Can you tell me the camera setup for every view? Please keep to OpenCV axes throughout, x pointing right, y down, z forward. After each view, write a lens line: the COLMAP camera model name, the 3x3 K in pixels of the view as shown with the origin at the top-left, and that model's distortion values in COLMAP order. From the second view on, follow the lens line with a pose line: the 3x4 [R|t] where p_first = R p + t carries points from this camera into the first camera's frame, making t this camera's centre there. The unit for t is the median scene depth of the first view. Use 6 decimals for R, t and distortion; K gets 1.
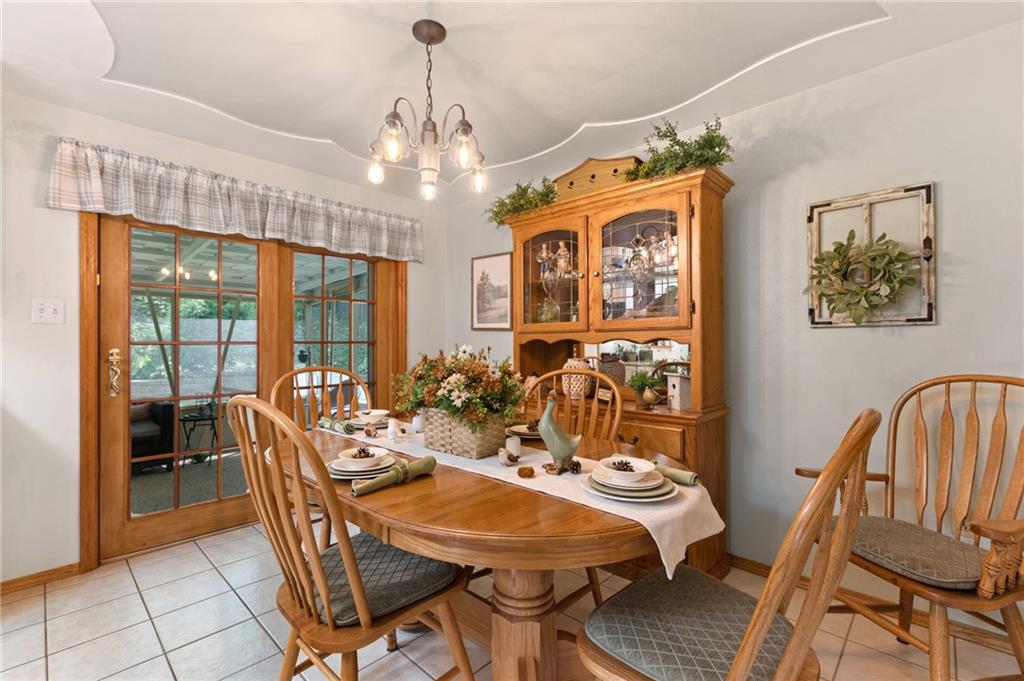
lens RADIAL K [[458.1, 0, 516.0], [0, 458.1, 341.8], [0, 0, 1]] dist [0.012571, -0.003789]
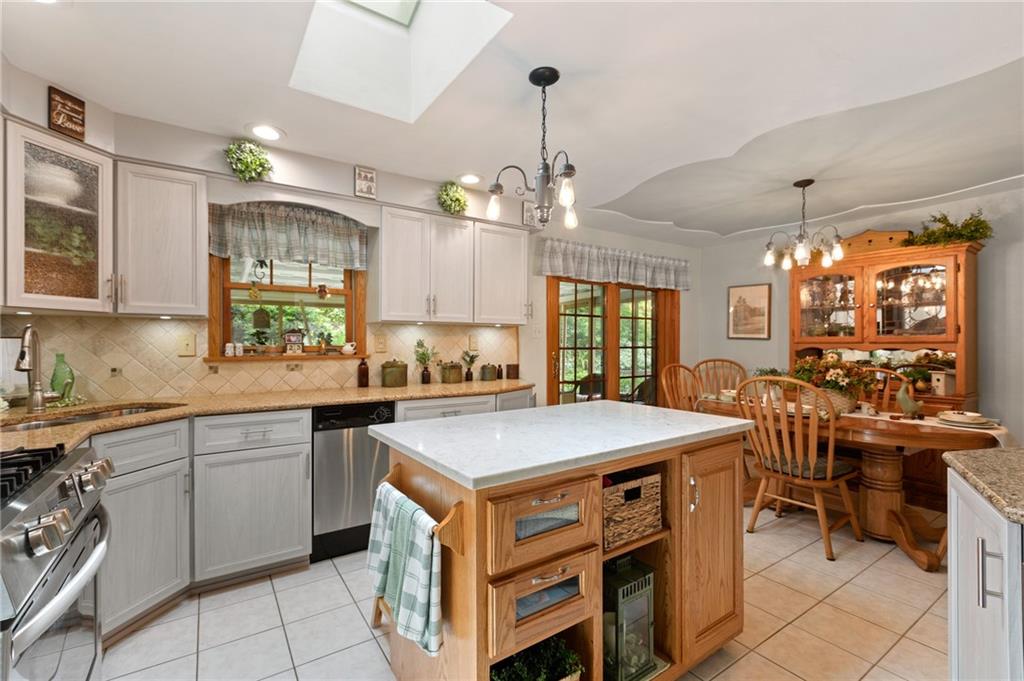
lens RADIAL K [[458.1, 0, 514.1], [0, 458.1, 344.6], [0, 0, 1]] dist [0.012571, -0.003789]
pose [[0.978577, 0.005544, -0.205805, -0.665155], [-0.003725, 0.999950, 0.009226, -0.027719], [0.205846, -0.008262, 0.978550, -0.734158]]
